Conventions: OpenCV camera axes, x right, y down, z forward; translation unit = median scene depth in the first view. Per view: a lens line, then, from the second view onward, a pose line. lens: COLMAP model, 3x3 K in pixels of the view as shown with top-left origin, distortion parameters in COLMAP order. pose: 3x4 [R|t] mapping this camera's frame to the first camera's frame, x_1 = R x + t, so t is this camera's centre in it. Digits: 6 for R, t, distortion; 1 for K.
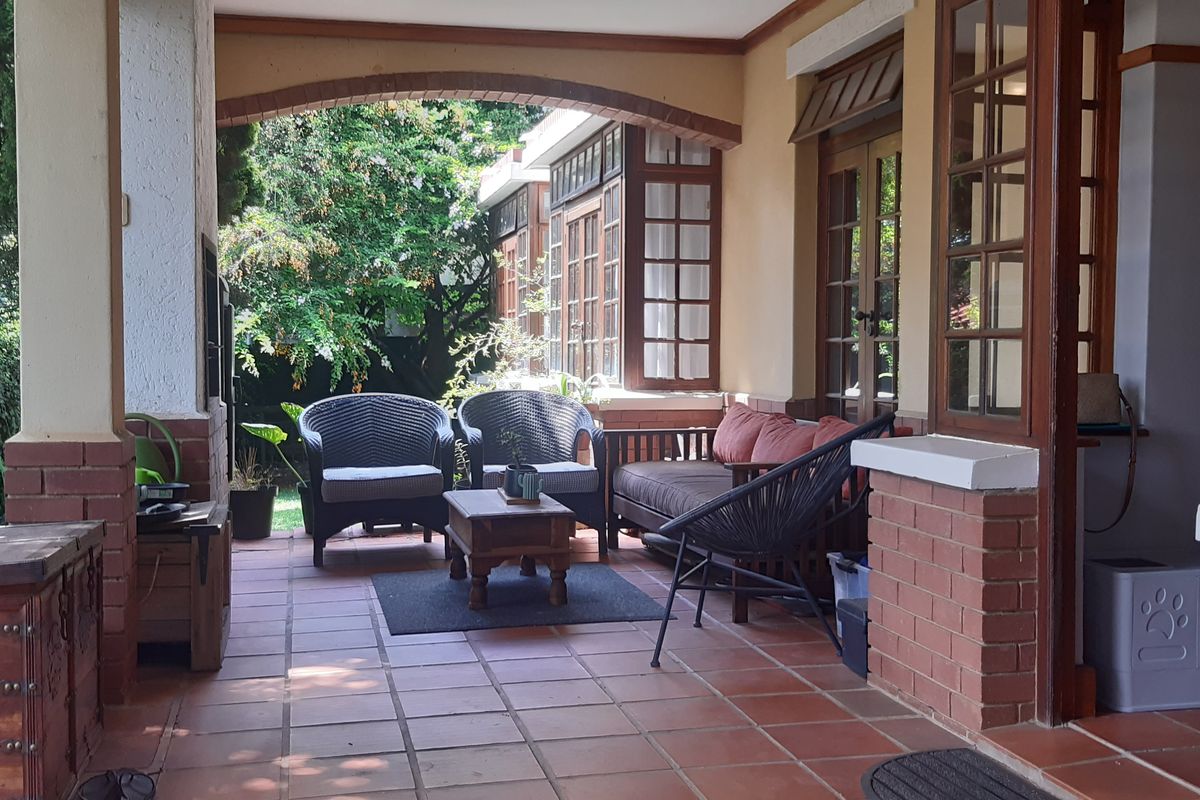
lens RADIAL K [[1278.6, 0, 600.5], [0, 1278.6, 399.9], [0, 0, 1]] dist [0.010301, 0.000000]
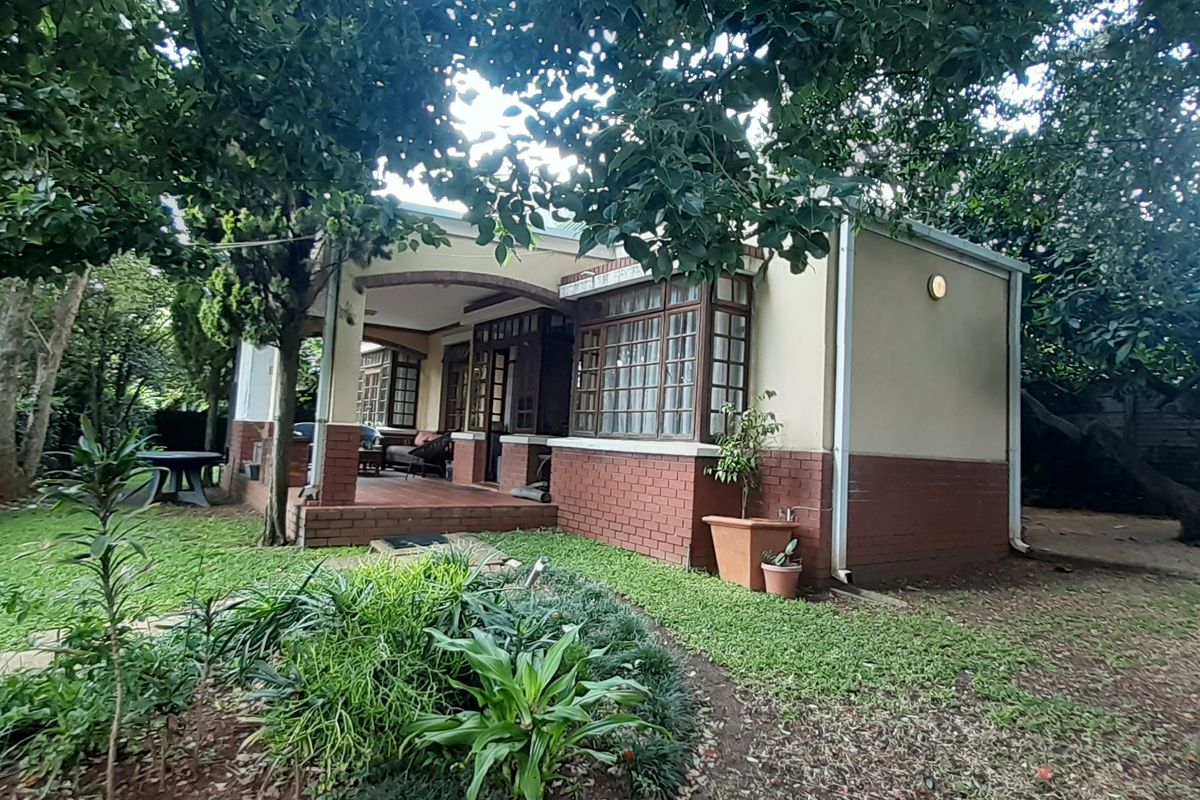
lens RADIAL K [[672.9, 0, 598.9], [0, 672.9, 397.5], [0, 0, 1]] dist [-0.001838, -0.009830]
pose [[0.922432, 0.072741, 0.379246, -0.154710], [-0.036200, 0.994062, -0.102616, 0.081702], [-0.384459, 0.080927, 0.919588, -0.917471]]
